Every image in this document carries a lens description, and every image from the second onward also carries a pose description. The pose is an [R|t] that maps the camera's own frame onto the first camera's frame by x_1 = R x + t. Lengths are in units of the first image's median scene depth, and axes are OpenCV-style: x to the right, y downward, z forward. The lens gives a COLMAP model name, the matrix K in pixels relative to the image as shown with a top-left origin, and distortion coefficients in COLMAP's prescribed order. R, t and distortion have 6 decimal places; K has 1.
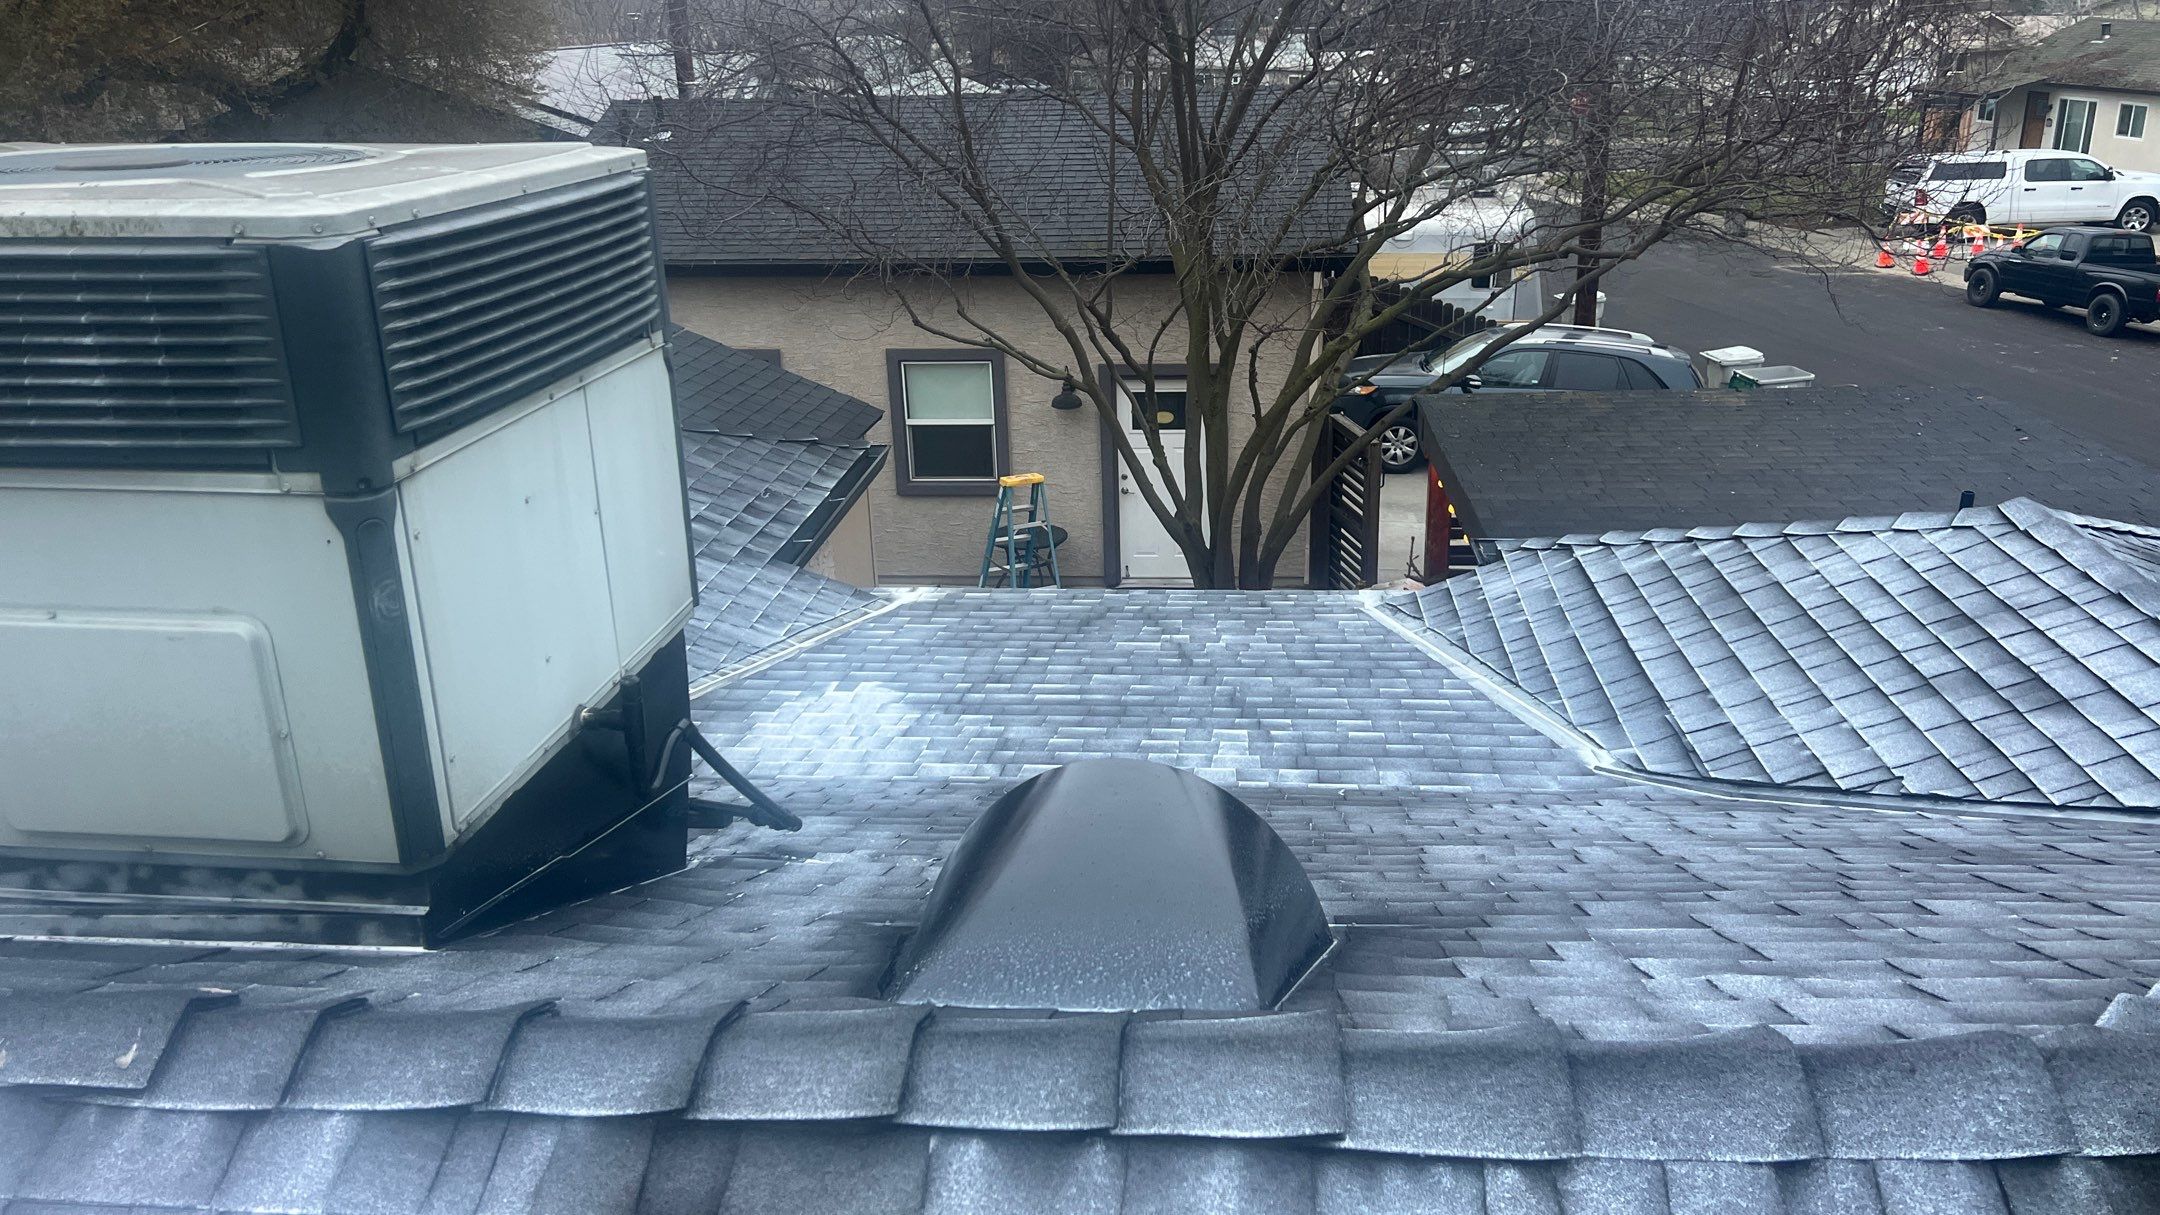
lens RADIAL K [[1678.5, 0, 1088.2], [0, 1678.5, 606.9], [0, 0, 1]] dist [0.068123, -0.071206]
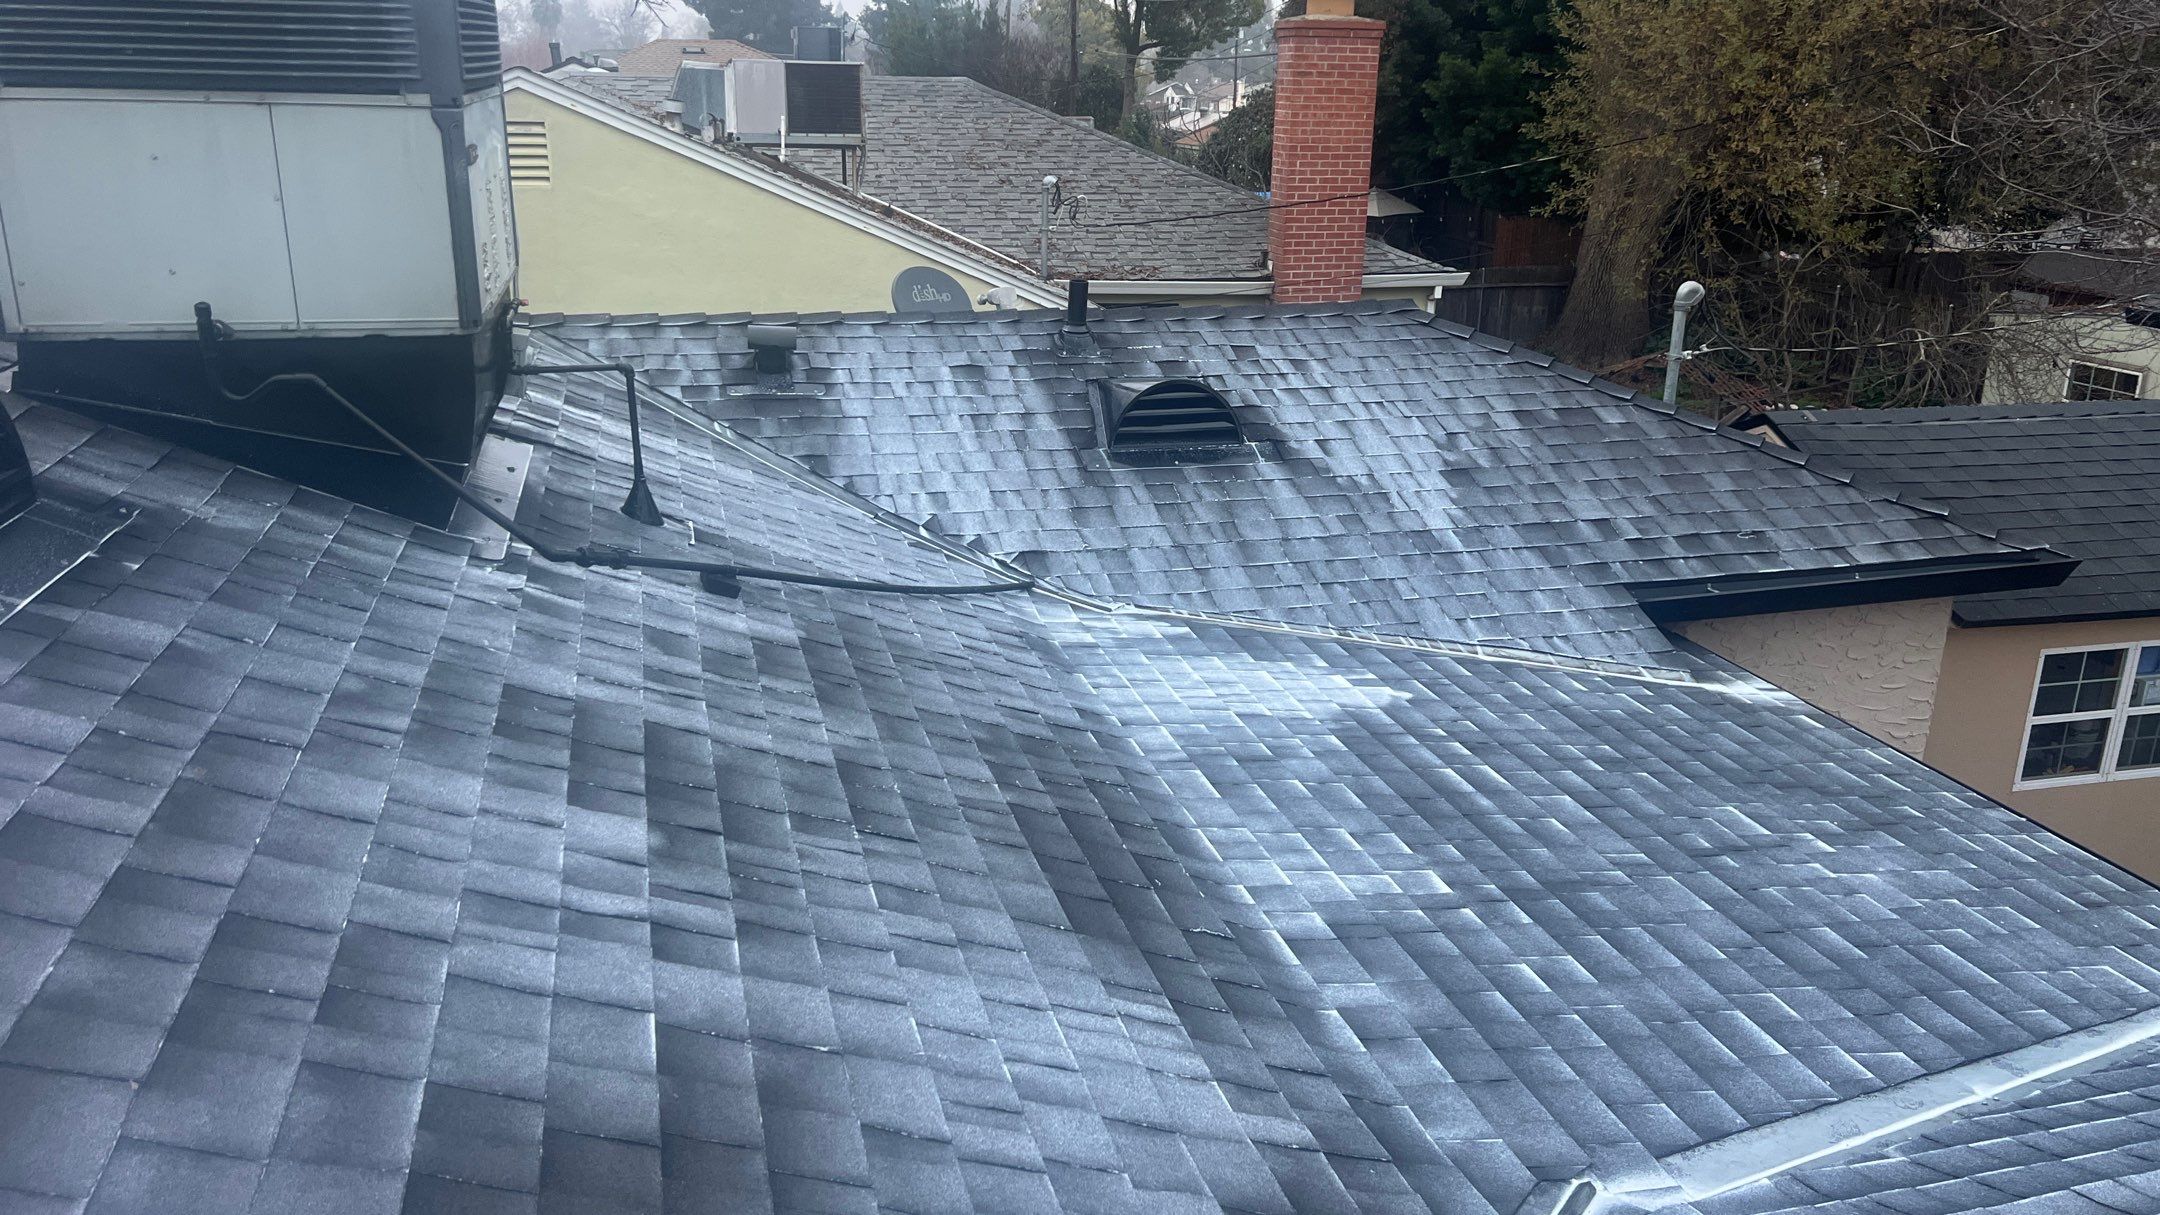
lens RADIAL K [[1678.5, 0, 1082.1], [0, 1678.5, 606.6], [0, 0, 1]] dist [0.068123, -0.071206]
pose [[0.324861, 0.311269, -0.893071, 0.566666], [-0.338686, 0.919951, 0.197438, -0.109703], [0.883038, 0.238331, 0.404279, 0.486050]]
